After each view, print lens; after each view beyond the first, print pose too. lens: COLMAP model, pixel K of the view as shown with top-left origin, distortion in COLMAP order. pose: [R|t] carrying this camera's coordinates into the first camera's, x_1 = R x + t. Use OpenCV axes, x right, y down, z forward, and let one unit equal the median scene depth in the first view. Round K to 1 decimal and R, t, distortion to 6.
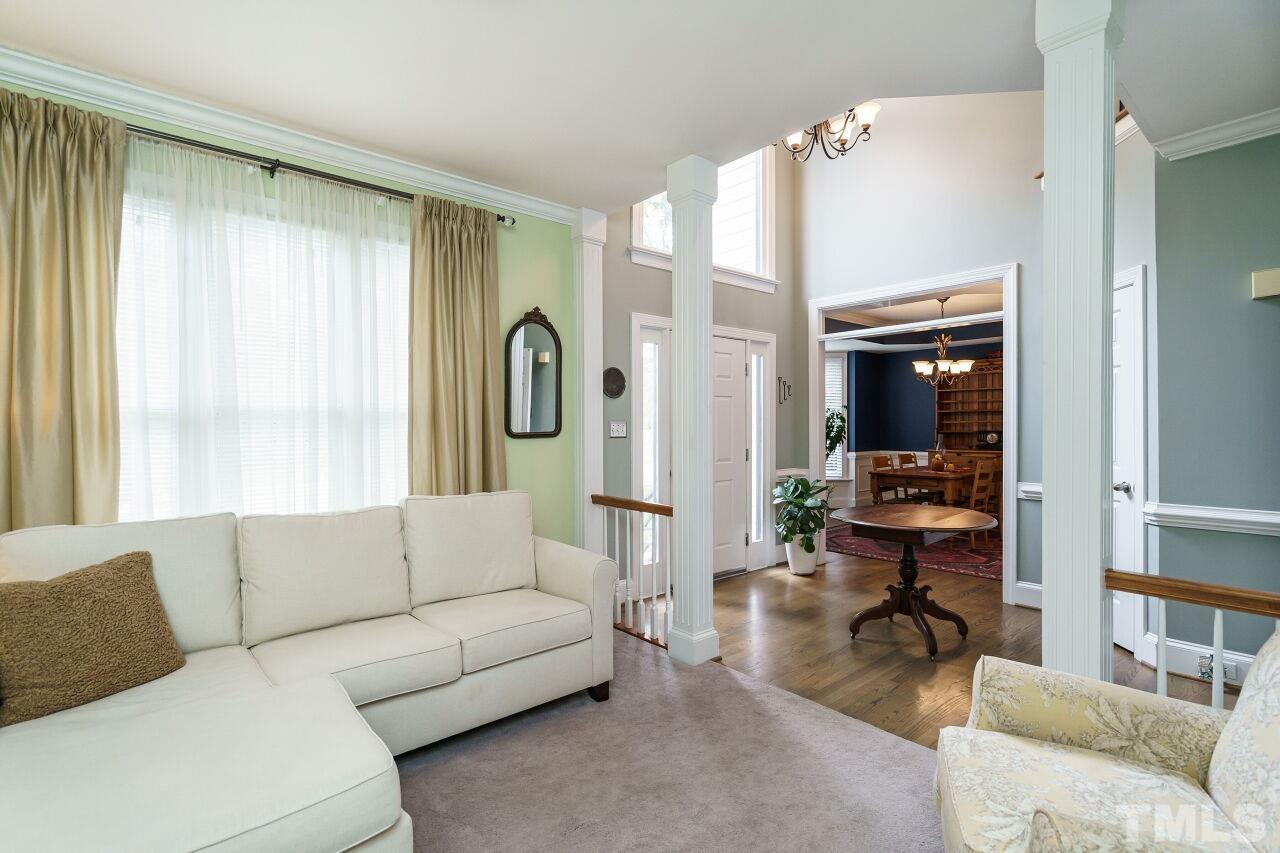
lens RADIAL K [[605.2, 0, 639.7], [0, 605.2, 426.2], [0, 0, 1]] dist [-0.000163, 0.000076]
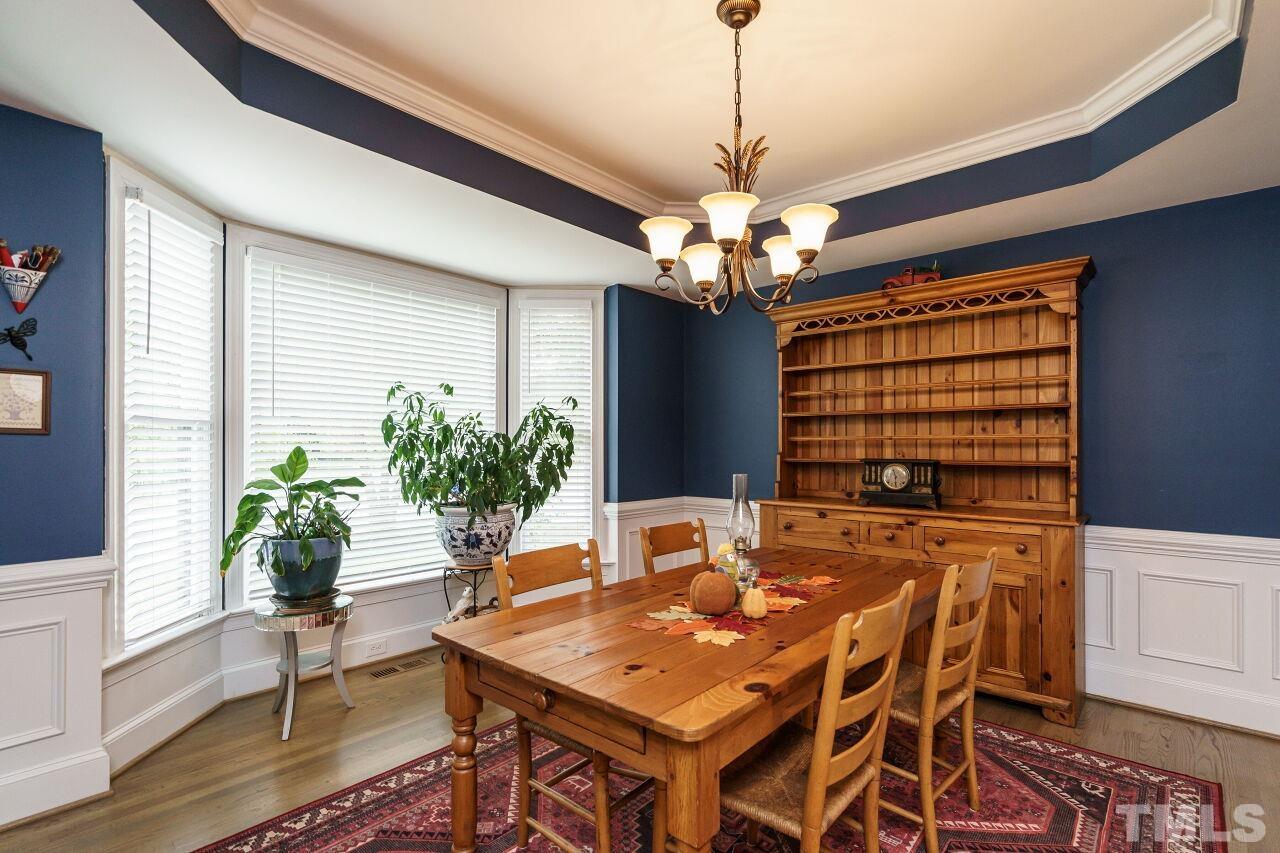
lens RADIAL K [[605.2, 0, 639.9], [0, 605.2, 432.2], [0, 0, 1]] dist [-0.000163, 0.000076]
pose [[0.990949, 0.004034, 0.134177, 0.333031], [-0.001481, 0.999816, -0.019120, -0.002788], [-0.134230, 0.018748, 0.990773, 0.577371]]
